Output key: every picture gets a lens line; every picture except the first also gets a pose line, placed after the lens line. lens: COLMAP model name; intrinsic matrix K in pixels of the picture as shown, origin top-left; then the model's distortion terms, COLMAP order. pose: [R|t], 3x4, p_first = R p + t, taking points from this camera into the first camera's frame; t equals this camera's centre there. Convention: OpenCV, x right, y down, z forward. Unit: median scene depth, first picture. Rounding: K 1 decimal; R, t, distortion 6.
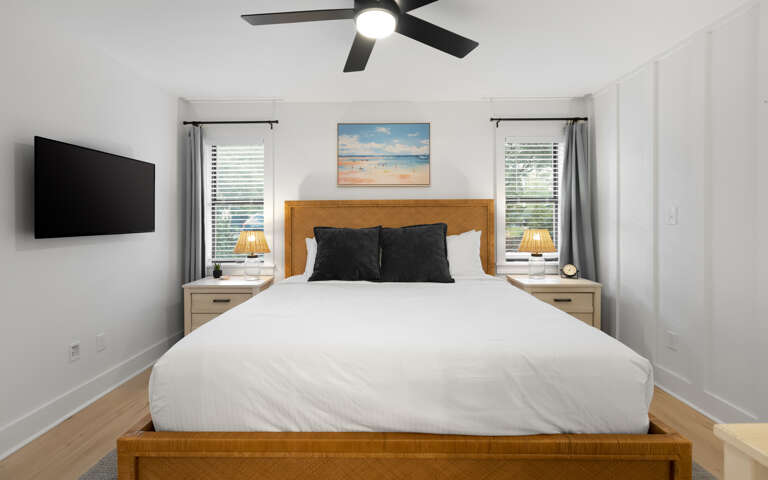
lens RADIAL K [[347.6, 0, 382.8], [0, 347.6, 226.5], [0, 0, 1]] dist [-0.001960, 0.000154]
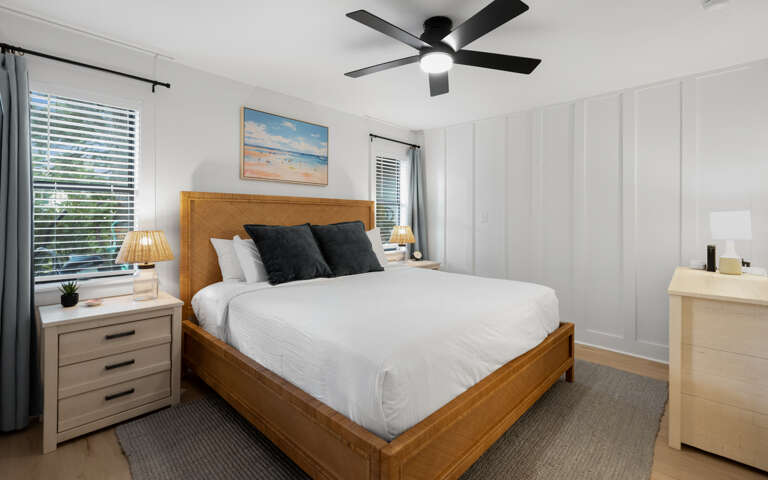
lens RADIAL K [[347.6, 0, 382.8], [0, 347.6, 226.5], [0, 0, 1]] dist [-0.001960, 0.000154]
pose [[0.681312, -0.009666, 0.731929, -0.538686], [0.000220, 0.999915, 0.013000, -0.005340], [-0.731993, -0.008696, 0.681257, 0.142458]]
